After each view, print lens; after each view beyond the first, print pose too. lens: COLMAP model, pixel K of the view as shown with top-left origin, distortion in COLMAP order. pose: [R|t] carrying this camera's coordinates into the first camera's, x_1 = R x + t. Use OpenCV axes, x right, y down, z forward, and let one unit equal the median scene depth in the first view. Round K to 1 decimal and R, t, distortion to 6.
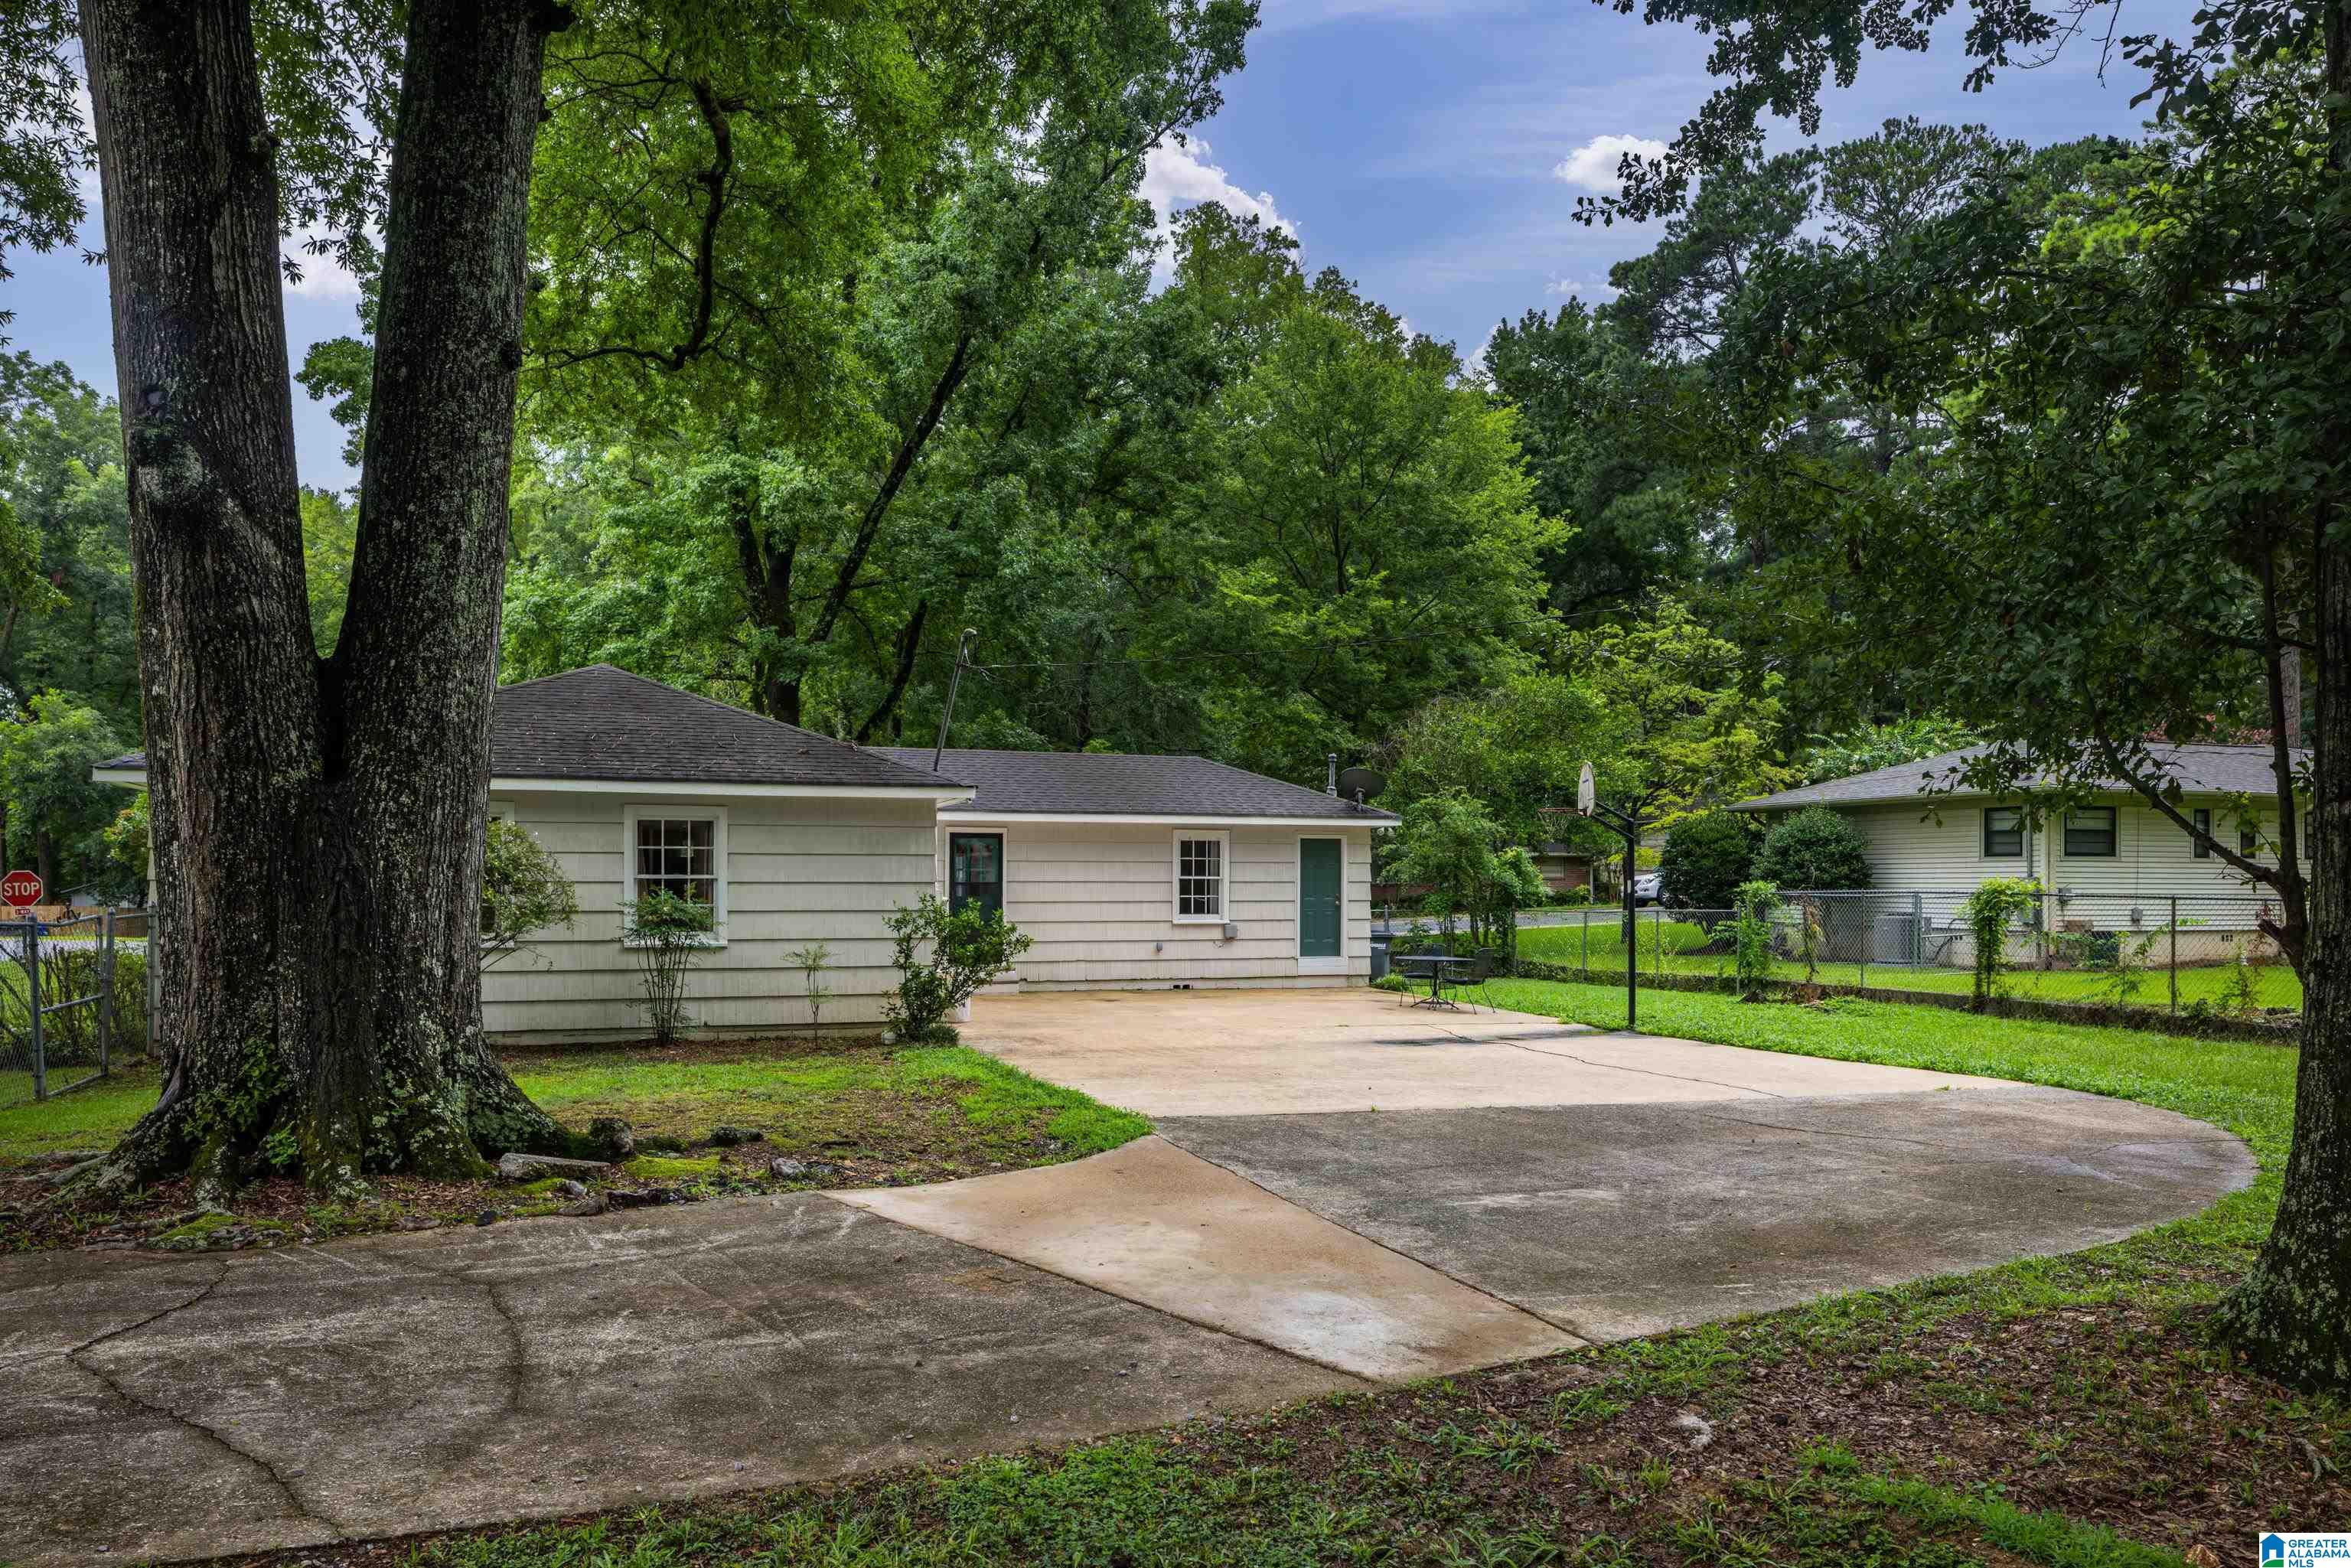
lens RADIAL K [[1567.0, 0, 1142.3], [0, 1567.0, 863.8], [0, 0, 1]] dist [-0.009057, 0.004844]
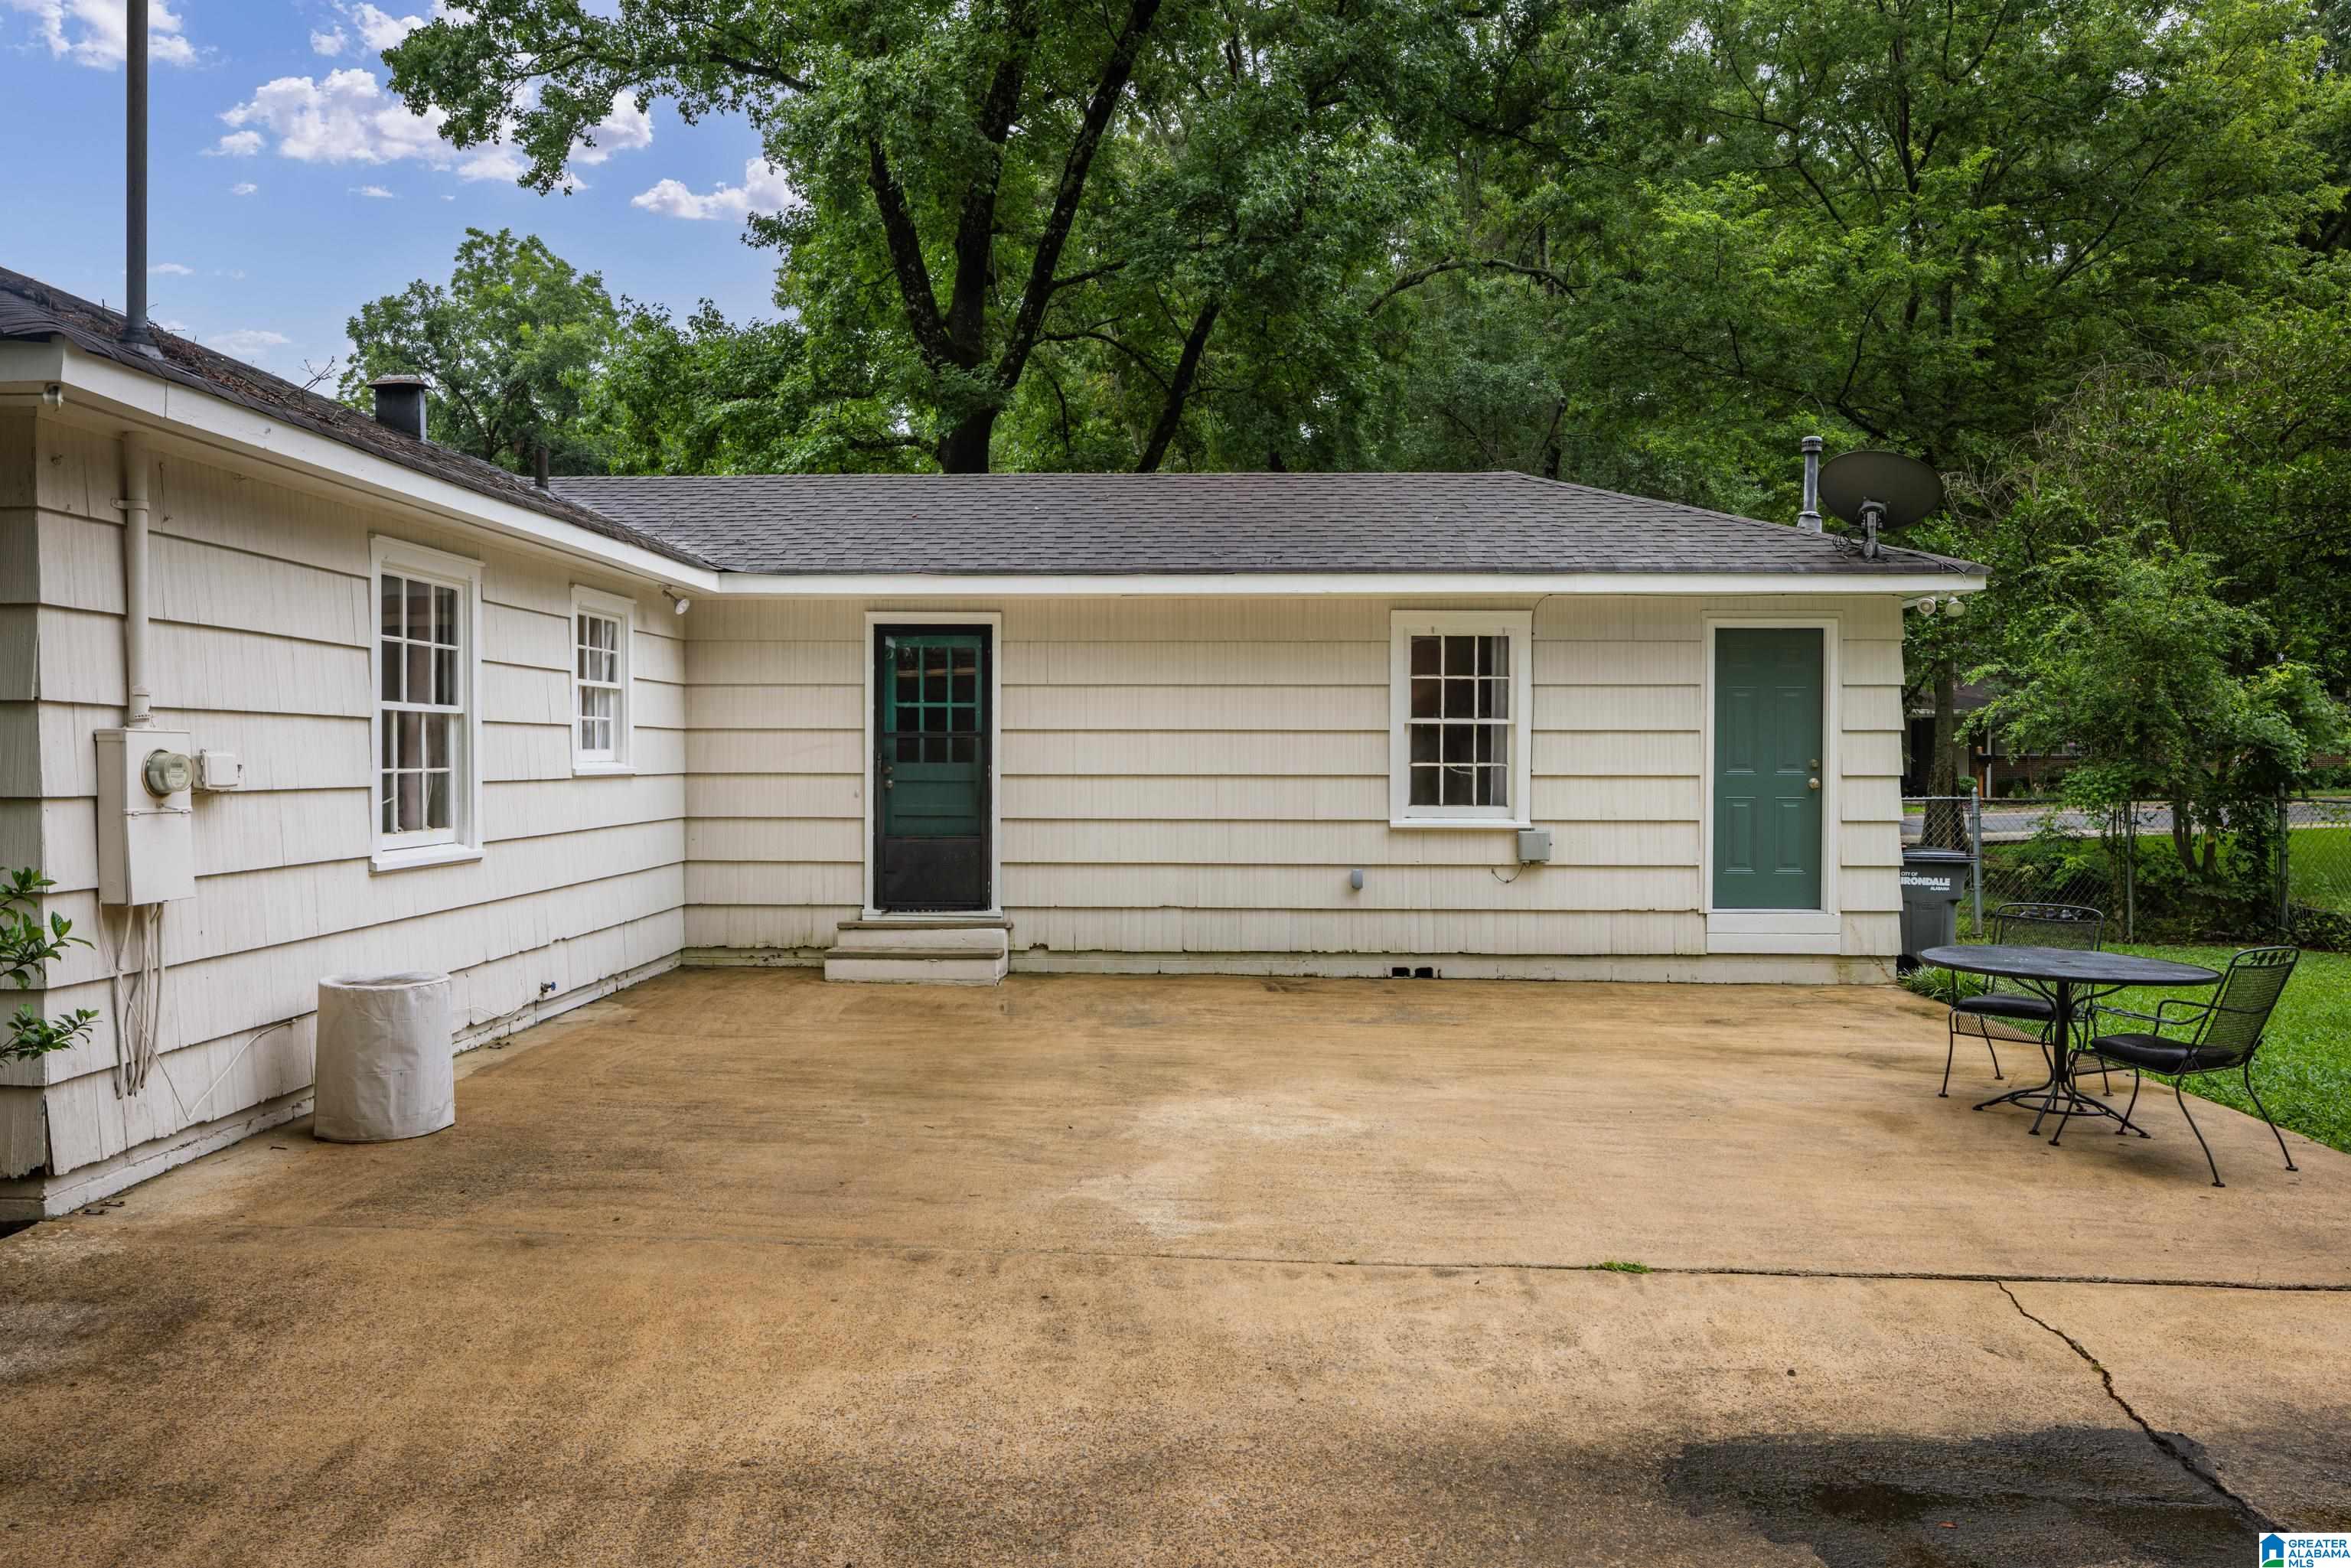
lens RADIAL K [[1567.0, 0, 1157.4], [0, 1567.0, 771.2], [0, 0, 1]] dist [-0.009057, 0.004844]
pose [[0.934854, 0.003324, -0.355017, 0.112300], [0.003945, 0.999797, 0.019750, 0.013757], [0.355010, -0.019864, 0.934651, 0.564649]]
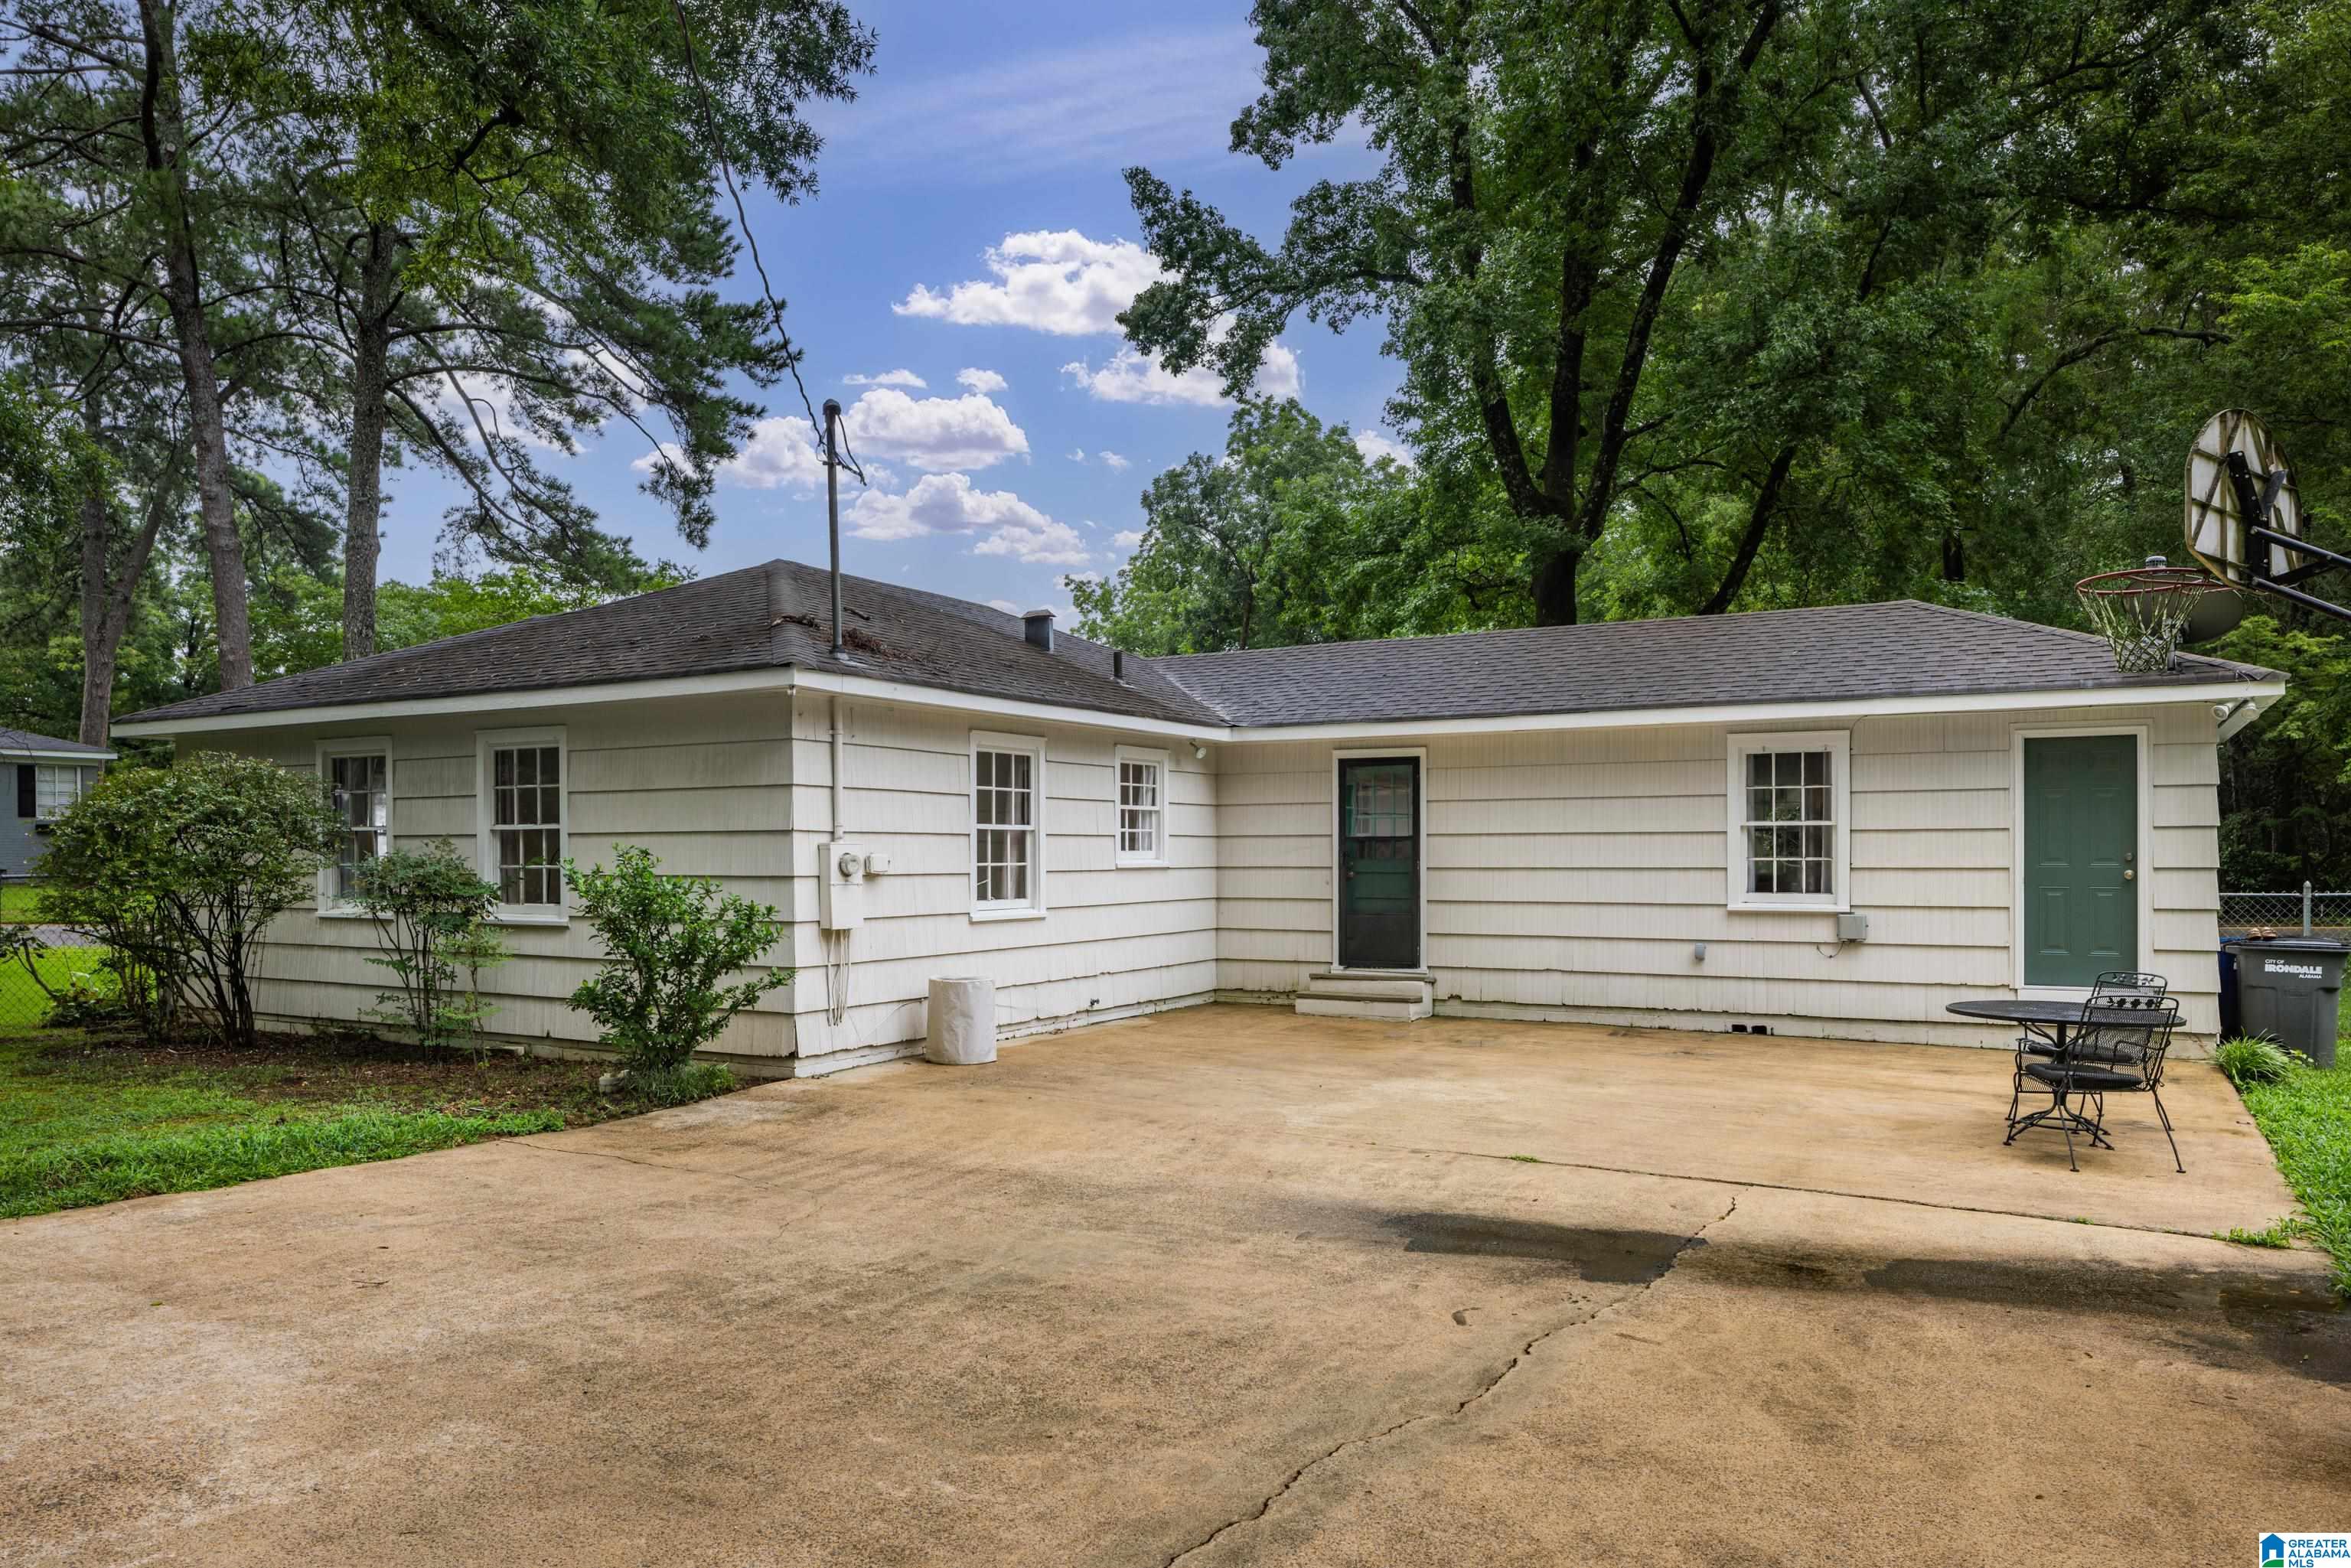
lens RADIAL K [[1567.0, 0, 1169.0], [0, 1567.0, 844.2], [0, 0, 1]] dist [-0.009057, 0.004844]
pose [[0.662616, -0.009090, -0.748904, 0.290595], [0.012722, 0.999919, -0.000881, 0.013651], [0.748851, -0.008944, 0.662678, 0.497074]]
